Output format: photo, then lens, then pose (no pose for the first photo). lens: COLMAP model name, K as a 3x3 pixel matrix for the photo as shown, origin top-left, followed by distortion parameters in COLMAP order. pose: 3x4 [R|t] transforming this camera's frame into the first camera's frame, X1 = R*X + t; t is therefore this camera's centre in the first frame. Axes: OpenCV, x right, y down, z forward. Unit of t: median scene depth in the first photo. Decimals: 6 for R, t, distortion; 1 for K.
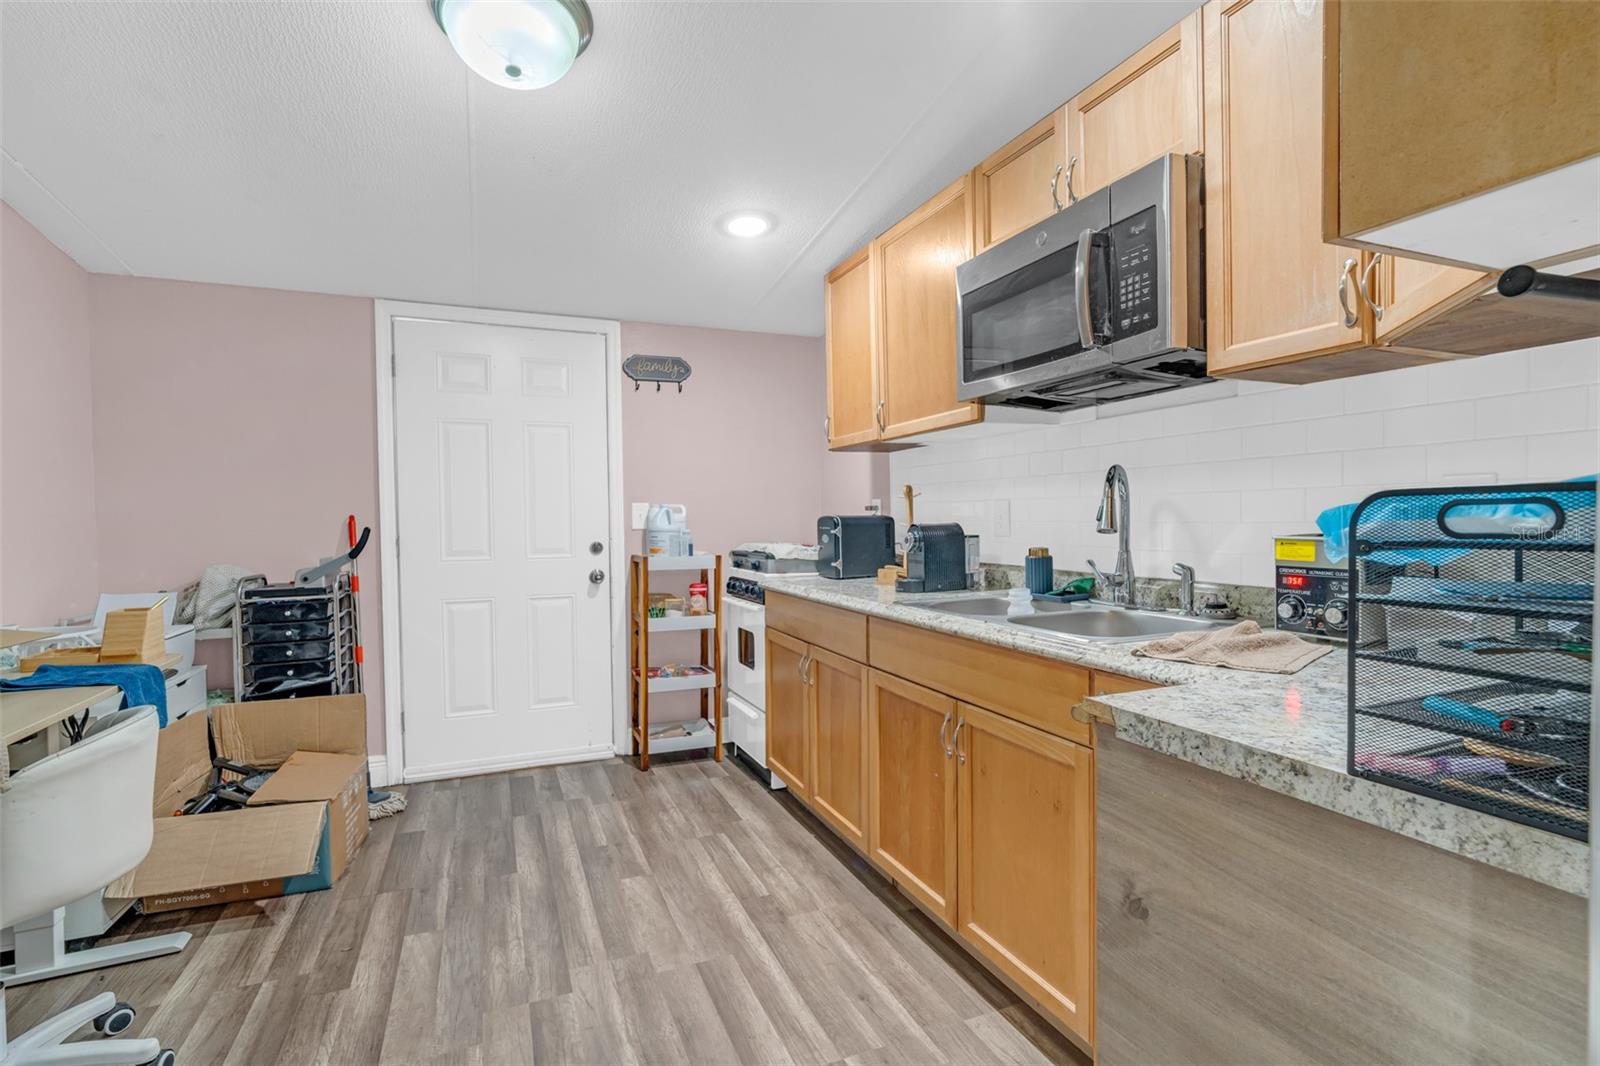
lens RADIAL K [[744.4, 0, 799.3], [0, 744.4, 531.0], [0, 0, 1]] dist [-0.002501, 0.000025]
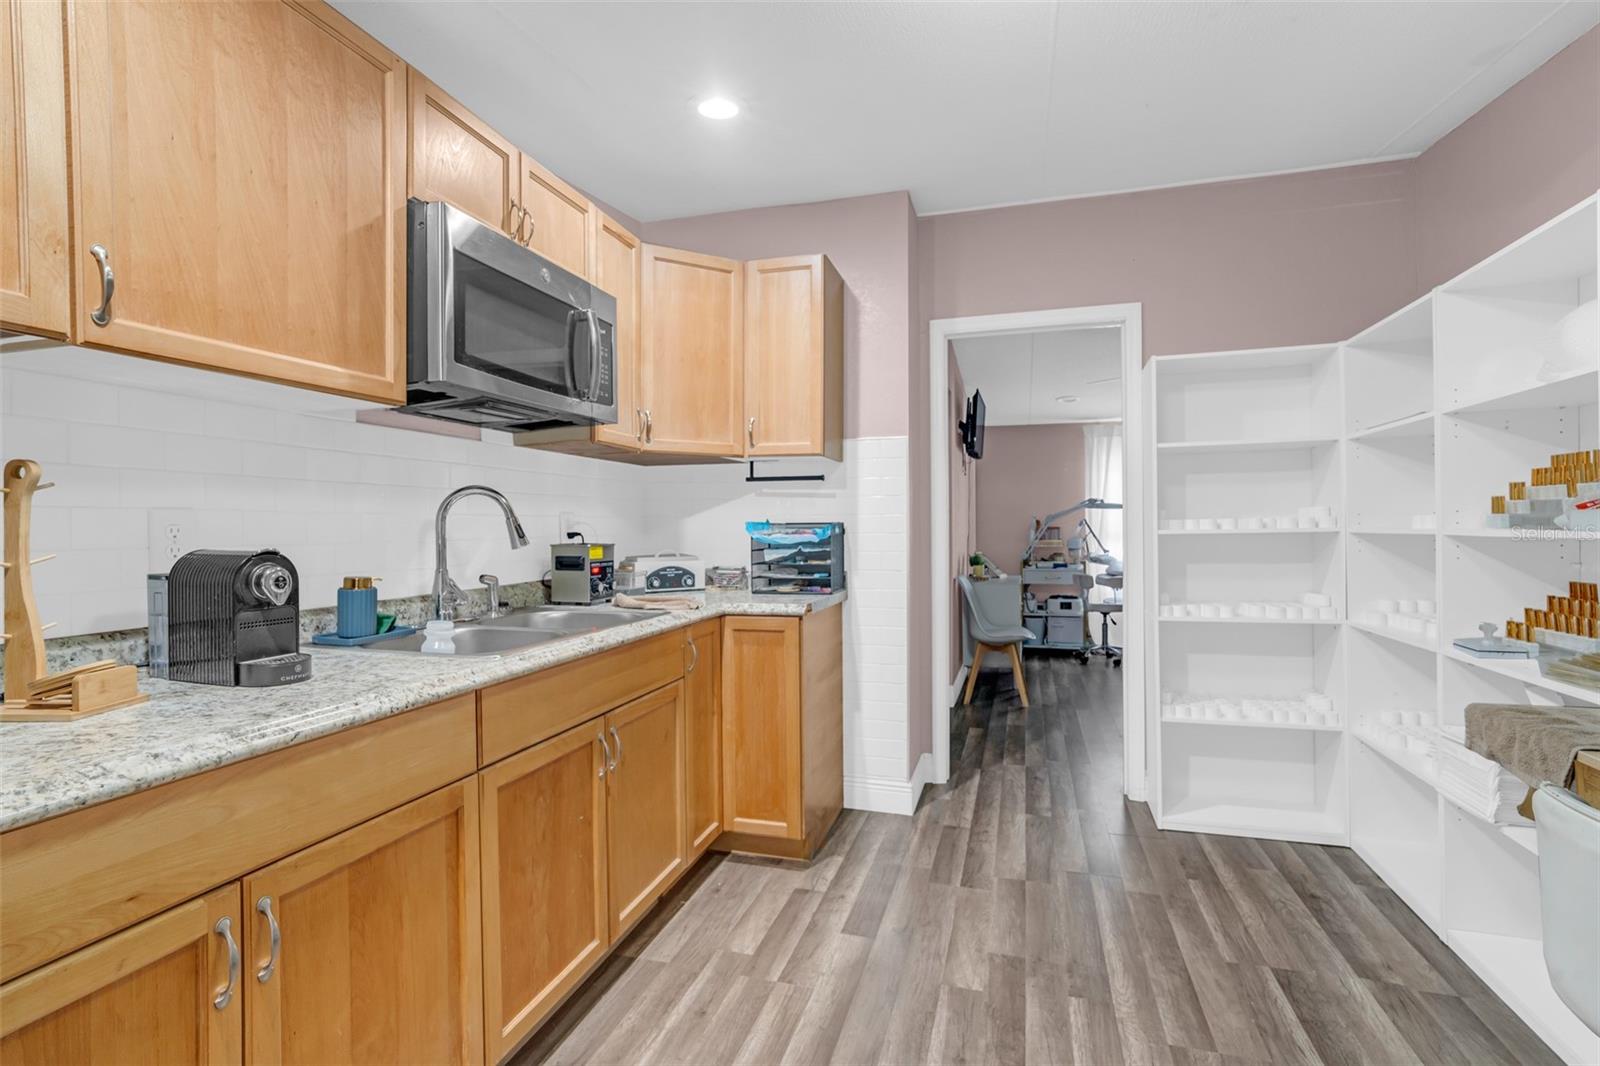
lens RADIAL K [[744.4, 0, 803.5], [0, 744.4, 528.2], [0, 0, 1]] dist [-0.002501, 0.000025]
pose [[-0.771053, 0.017626, 0.636527, -0.642331], [0.030260, 0.999502, 0.008979, -0.025170], [-0.636052, 0.026185, -0.771202, 1.608632]]
